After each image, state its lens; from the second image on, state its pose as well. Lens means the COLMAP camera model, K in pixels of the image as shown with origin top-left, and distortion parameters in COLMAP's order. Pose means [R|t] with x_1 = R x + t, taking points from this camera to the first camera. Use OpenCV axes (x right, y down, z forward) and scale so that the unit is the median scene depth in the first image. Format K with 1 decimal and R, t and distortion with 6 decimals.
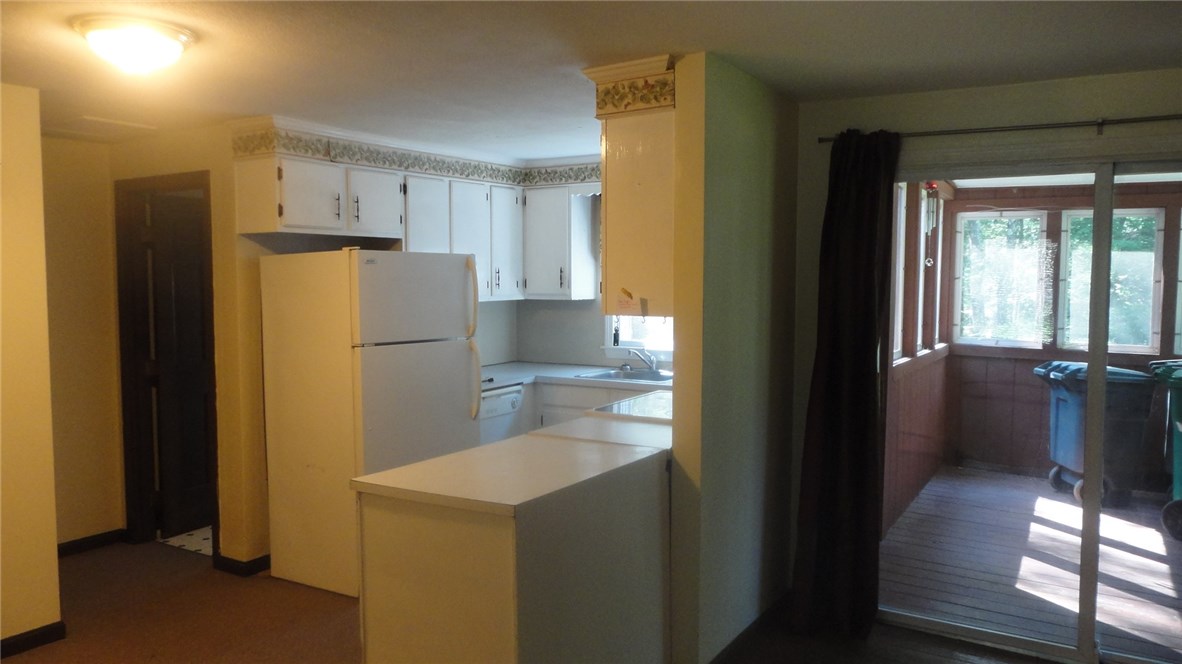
lens RADIAL K [[859.7, 0, 589.2], [0, 859.7, 318.7], [0, 0, 1]] dist [-0.001944, 0.009612]
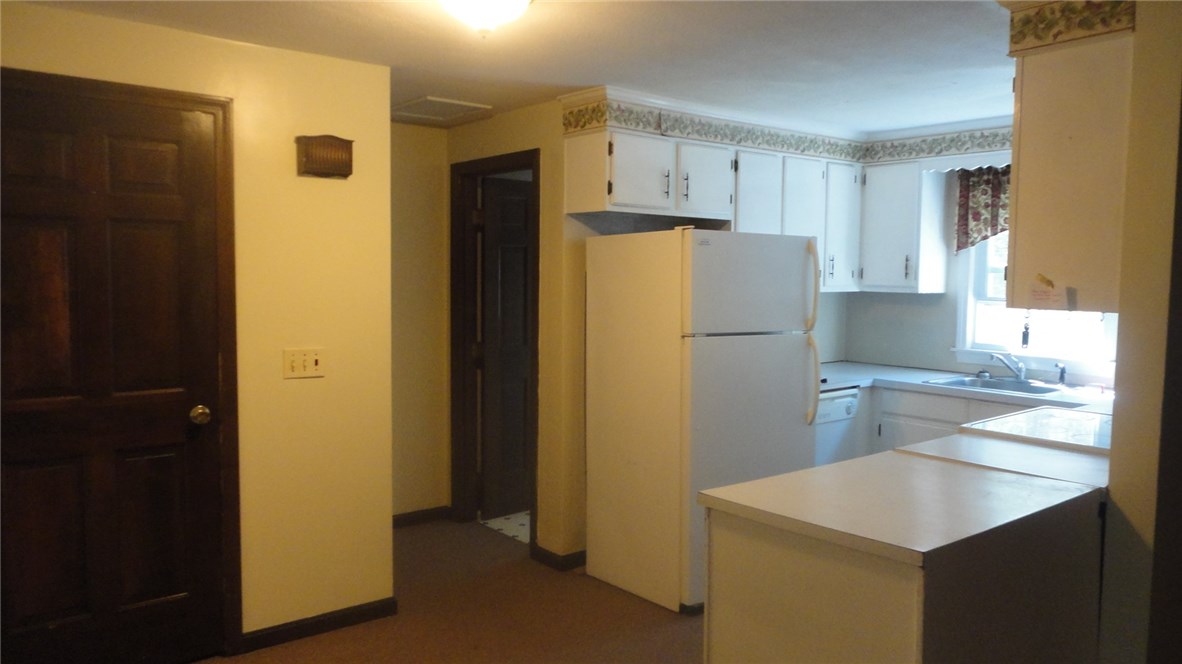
lens RADIAL K [[859.7, 0, 594.9], [0, 859.7, 320.1], [0, 0, 1]] dist [-0.001944, 0.009612]
pose [[0.947015, 0.033605, -0.319427, -0.065393], [-0.031567, 0.999435, 0.011556, 0.007042], [0.319634, -0.000860, 0.947541, 0.099471]]
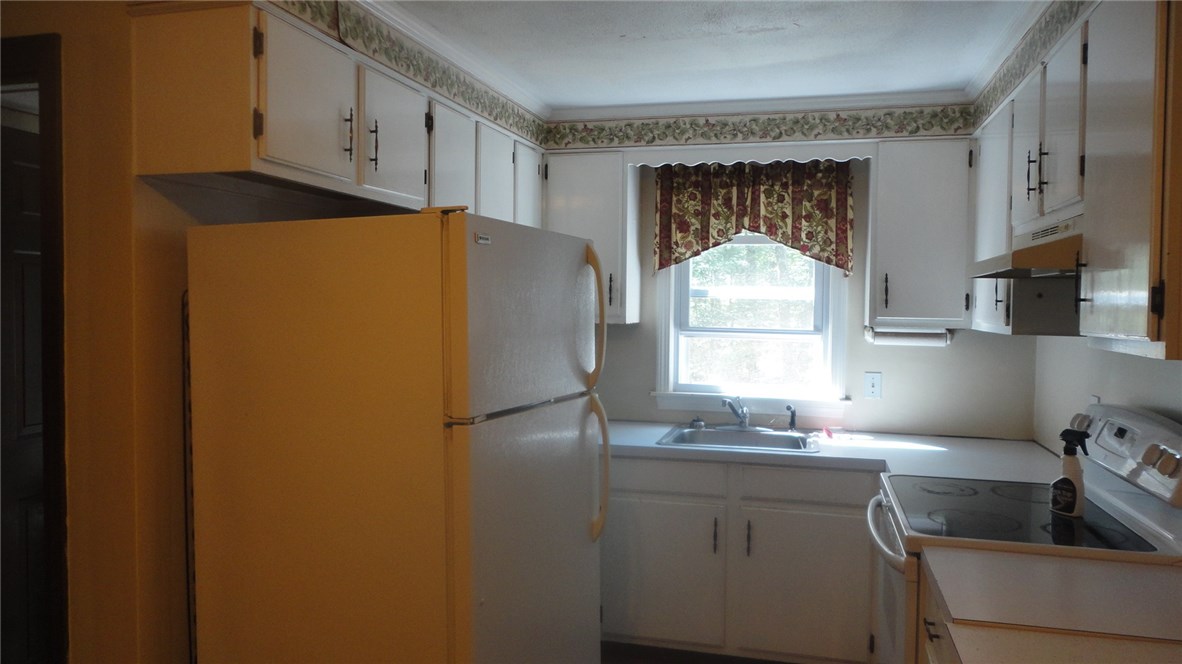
lens RADIAL K [[859.7, 0, 593.9], [0, 859.7, 320.7], [0, 0, 1]] dist [-0.001944, 0.009612]
pose [[0.957826, 0.005331, 0.287301, -0.295277], [0.001915, 0.999687, -0.024932, -0.009847], [-0.287344, 0.024431, 0.957516, 0.478677]]
